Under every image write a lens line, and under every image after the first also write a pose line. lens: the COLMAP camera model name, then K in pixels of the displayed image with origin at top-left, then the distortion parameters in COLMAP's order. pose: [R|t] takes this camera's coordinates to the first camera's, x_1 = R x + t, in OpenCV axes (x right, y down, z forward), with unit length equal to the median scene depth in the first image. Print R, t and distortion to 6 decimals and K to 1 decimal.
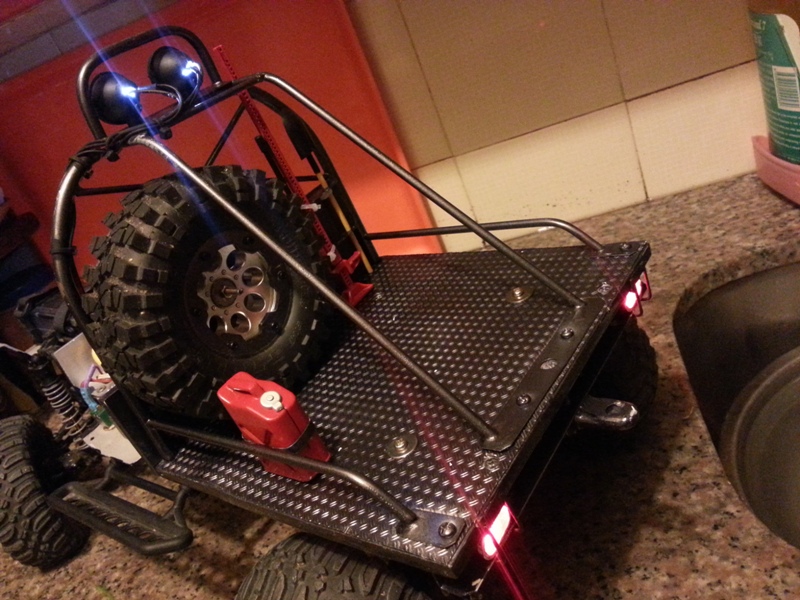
lens RADIAL K [[670.4, 0, 400.0], [0, 670.4, 300.0], [0, 0, 1]] dist [-0.050344, -0.000298]
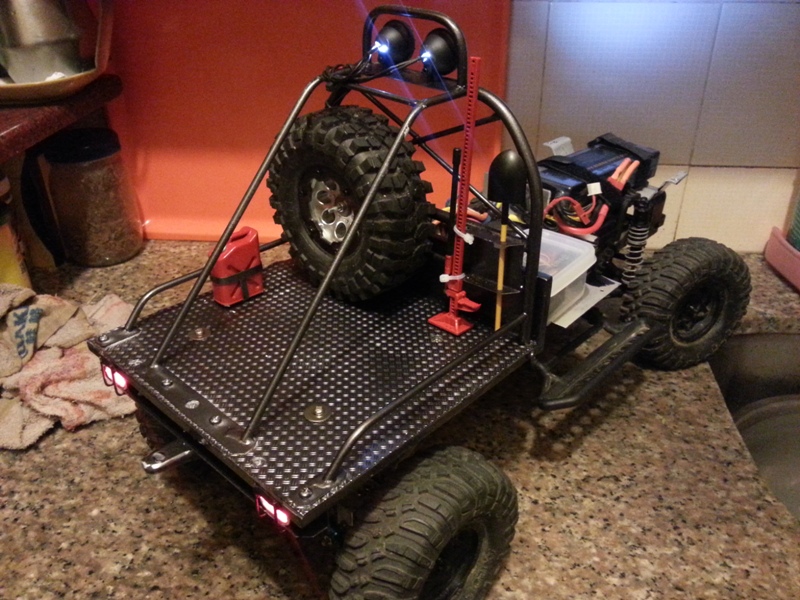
lens RADIAL K [[665.0, 0, 400.0], [0, 665.0, 300.0], [0, 0, 1]] dist [-0.039619, -0.004803]
pose [[0.939916, 0.274832, 0.202547, -0.518824], [-0.281464, 0.959563, 0.004122, 0.118930], [-0.193224, -0.060884, 0.979264, -0.121266]]
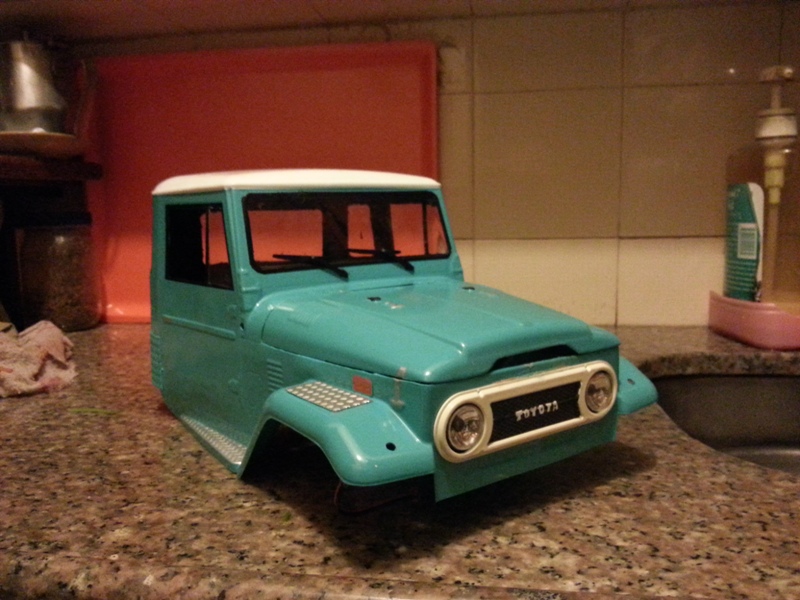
lens RADIAL K [[665.0, 0, 400.0], [0, 665.0, 300.0], [0, 0, 1]] dist [-0.039619, -0.004803]
pose [[0.939520, 0.338311, 0.053367, -0.122007], [-0.299323, 0.886795, -0.352137, 0.594680], [-0.166457, 0.314866, 0.934426, -0.102679]]
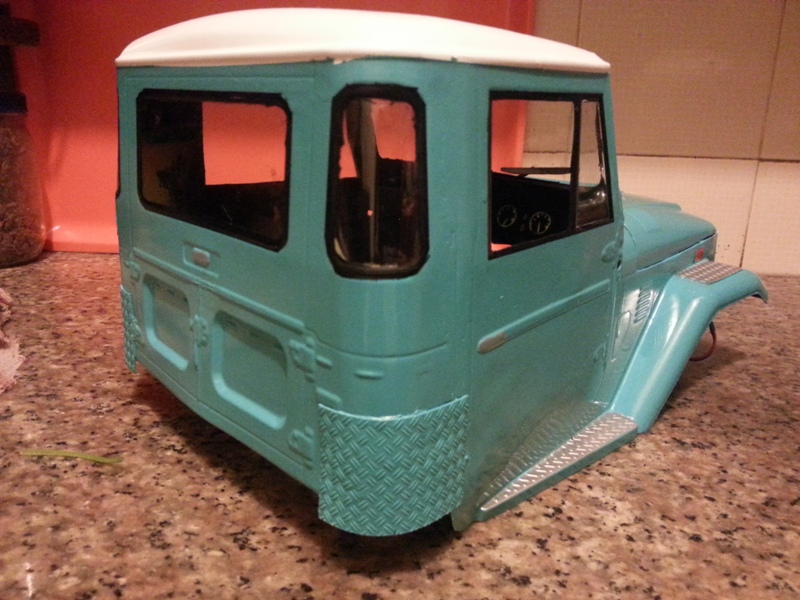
lens RADIAL K [[670.4, 0, 400.0], [0, 670.4, 300.0], [0, 0, 1]] dist [-0.050344, -0.000298]
pose [[0.921016, 0.341691, 0.187019, -0.388425], [-0.293232, 0.924239, -0.244534, 0.430733], [-0.256406, 0.170380, 0.951434, 0.430929]]
